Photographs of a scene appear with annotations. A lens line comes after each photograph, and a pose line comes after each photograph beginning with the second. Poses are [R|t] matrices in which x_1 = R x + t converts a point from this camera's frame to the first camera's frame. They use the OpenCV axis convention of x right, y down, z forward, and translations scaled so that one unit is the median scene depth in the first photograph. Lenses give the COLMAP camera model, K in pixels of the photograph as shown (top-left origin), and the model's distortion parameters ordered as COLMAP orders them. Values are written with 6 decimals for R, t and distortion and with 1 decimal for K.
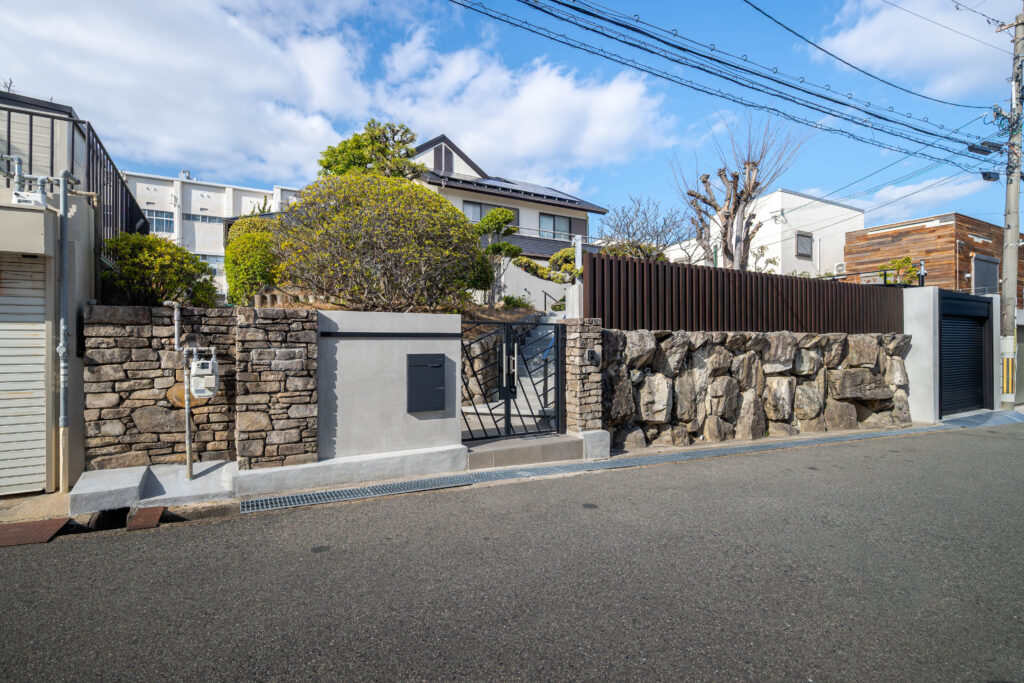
lens RADIAL K [[492.2, 0, 512.0], [0, 492.2, 341.5], [0, 0, 1]] dist [-0.013402, -0.000439]
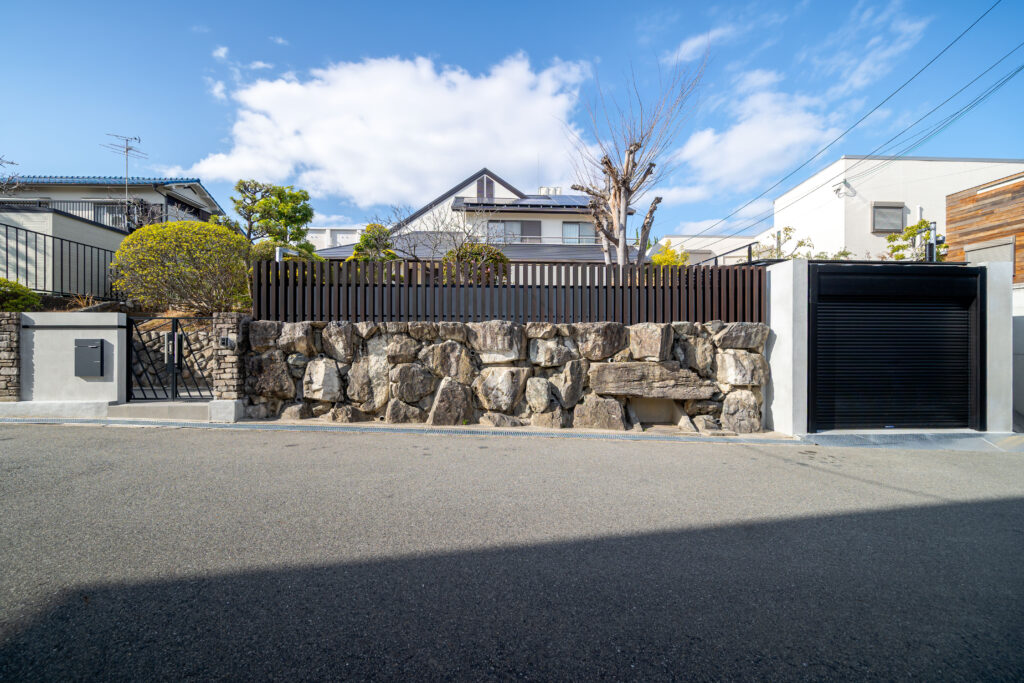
lens RADIAL K [[411.1, 0, 512.0], [0, 411.1, 341.5], [0, 0, 1]] dist [-0.001824, -0.000509]
pose [[0.893578, 0.002055, -0.448903, 0.971064], [0.000495, 0.999984, 0.005563, 0.016447], [0.448907, -0.005193, 0.893563, 0.276760]]
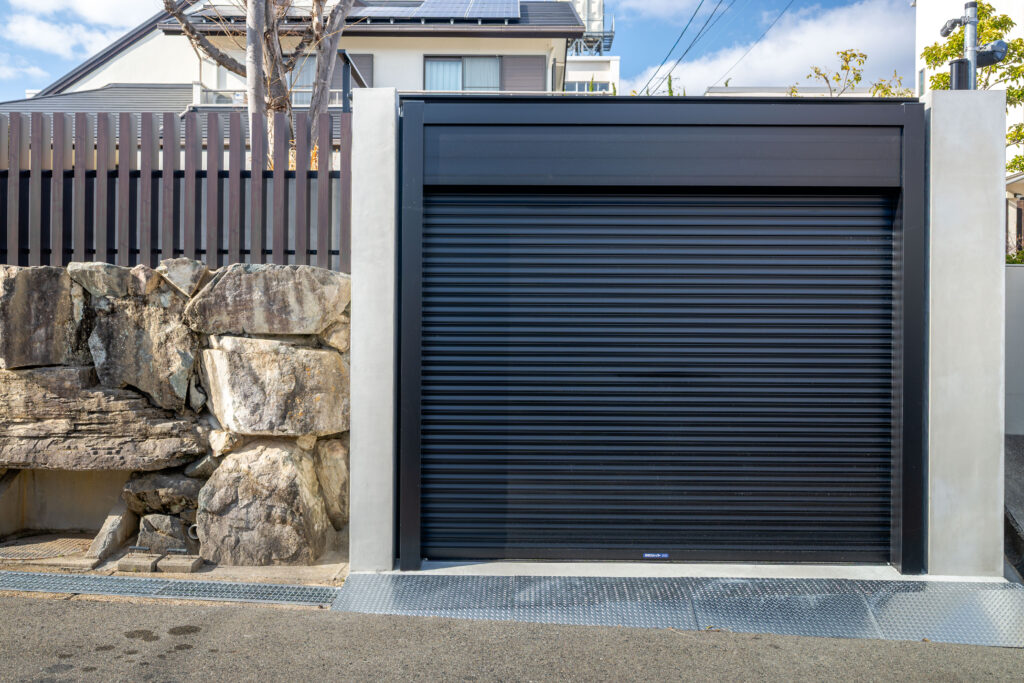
lens RADIAL K [[877.7, 0, 512.0], [0, 877.7, 341.5], [0, 0, 1]] dist [-0.005558, -0.004382]
pose [[0.864604, 0.009221, -0.502370, 1.530959], [-0.004895, 0.999939, 0.009931, 0.033235], [0.502431, -0.006127, 0.864596, 0.778424]]
